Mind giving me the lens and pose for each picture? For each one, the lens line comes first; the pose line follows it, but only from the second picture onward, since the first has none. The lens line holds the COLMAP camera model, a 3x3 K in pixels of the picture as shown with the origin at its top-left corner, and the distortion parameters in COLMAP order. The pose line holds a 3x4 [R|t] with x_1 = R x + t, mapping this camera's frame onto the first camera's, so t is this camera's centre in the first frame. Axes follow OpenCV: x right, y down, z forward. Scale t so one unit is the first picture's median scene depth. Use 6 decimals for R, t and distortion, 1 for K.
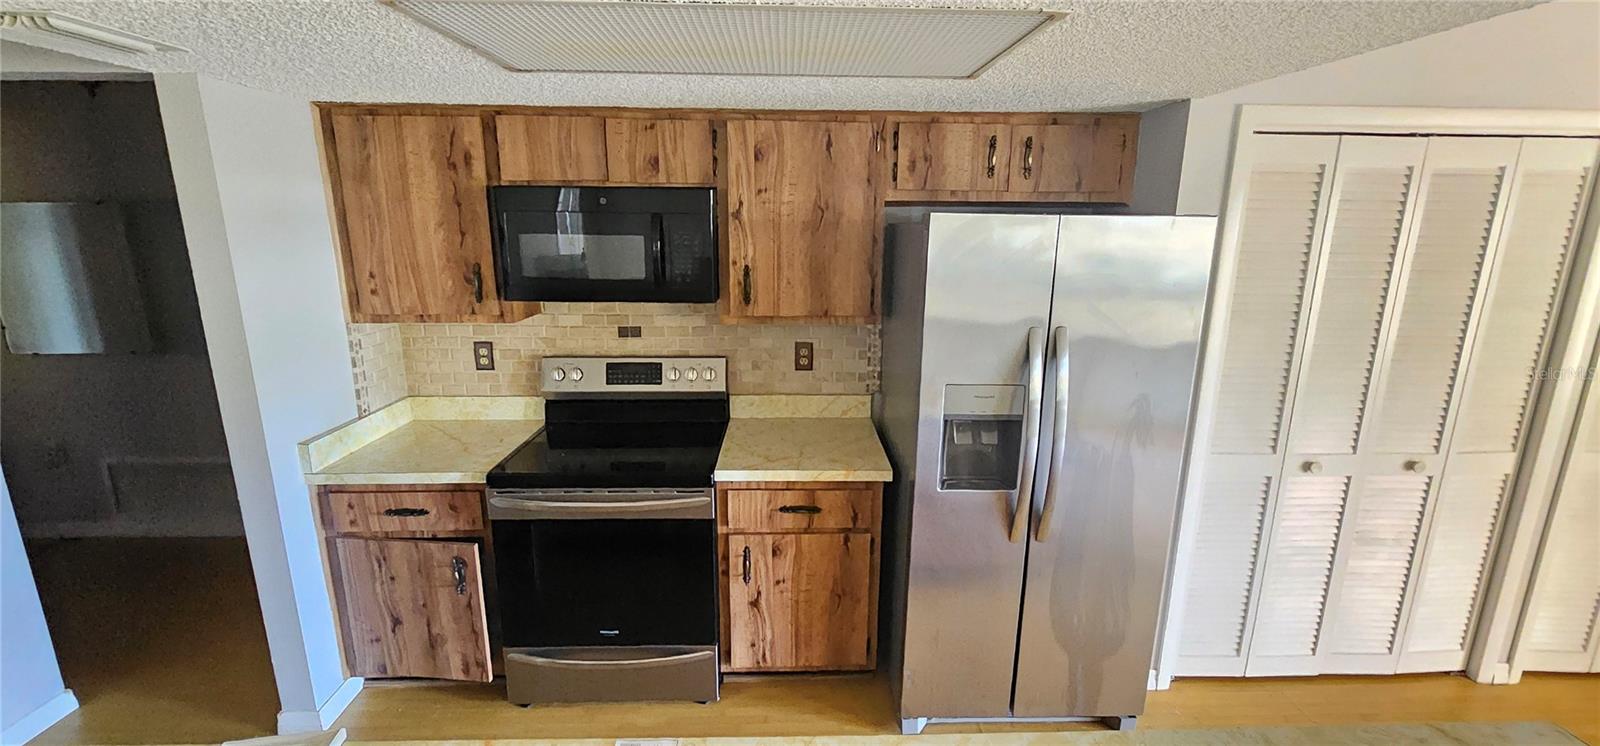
lens RADIAL K [[646.8, 0, 805.0], [0, 646.8, 373.5], [0, 0, 1]] dist [-0.003574, -0.000397]
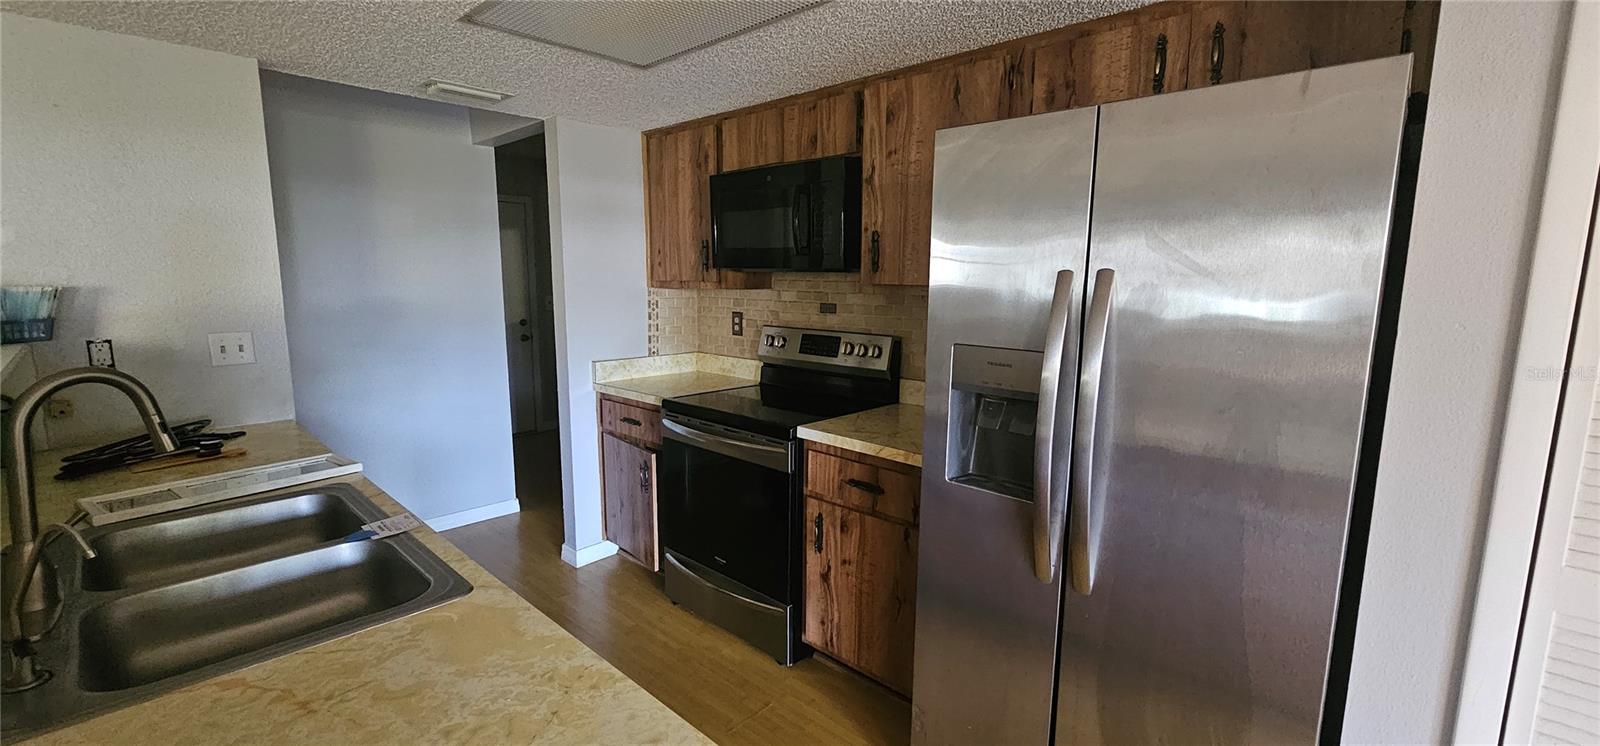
lens RADIAL K [[646.8, 0, 808.2], [0, 646.8, 371.8], [0, 0, 1]] dist [-0.003574, -0.000397]
pose [[0.716556, 0.099684, -0.690370, 0.543184], [-0.159730, 0.986886, -0.023290, 0.082981], [0.678994, 0.126961, 0.723082, 0.257096]]
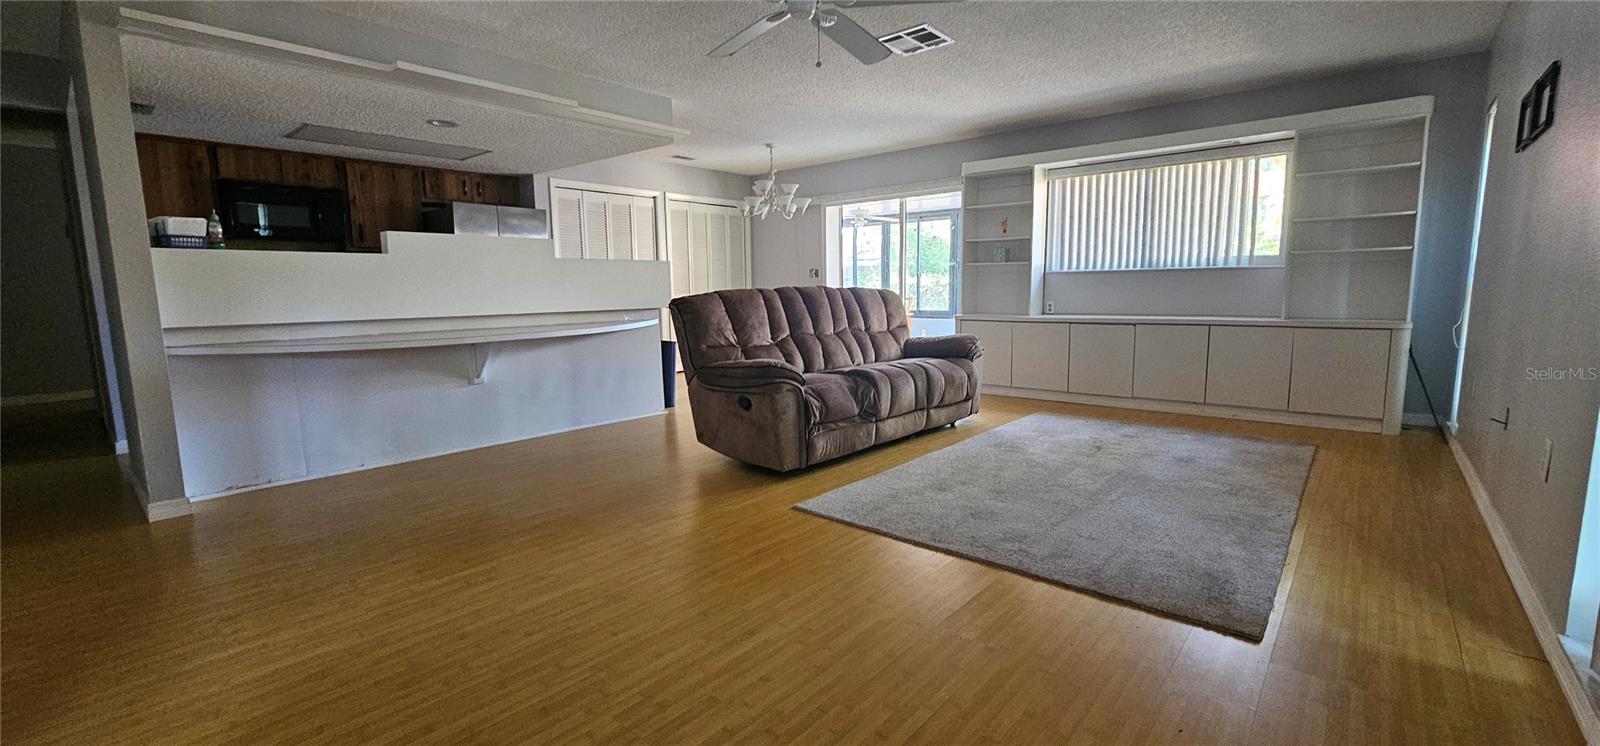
lens RADIAL K [[646.8, 0, 797.8], [0, 646.8, 374.7], [0, 0, 1]] dist [-0.003574, -0.000397]
pose [[0.686275, -0.112719, 0.718555, -0.752327], [0.182520, 0.982996, -0.020119, 0.710088], [-0.704069, 0.144958, 0.695180, -1.664323]]
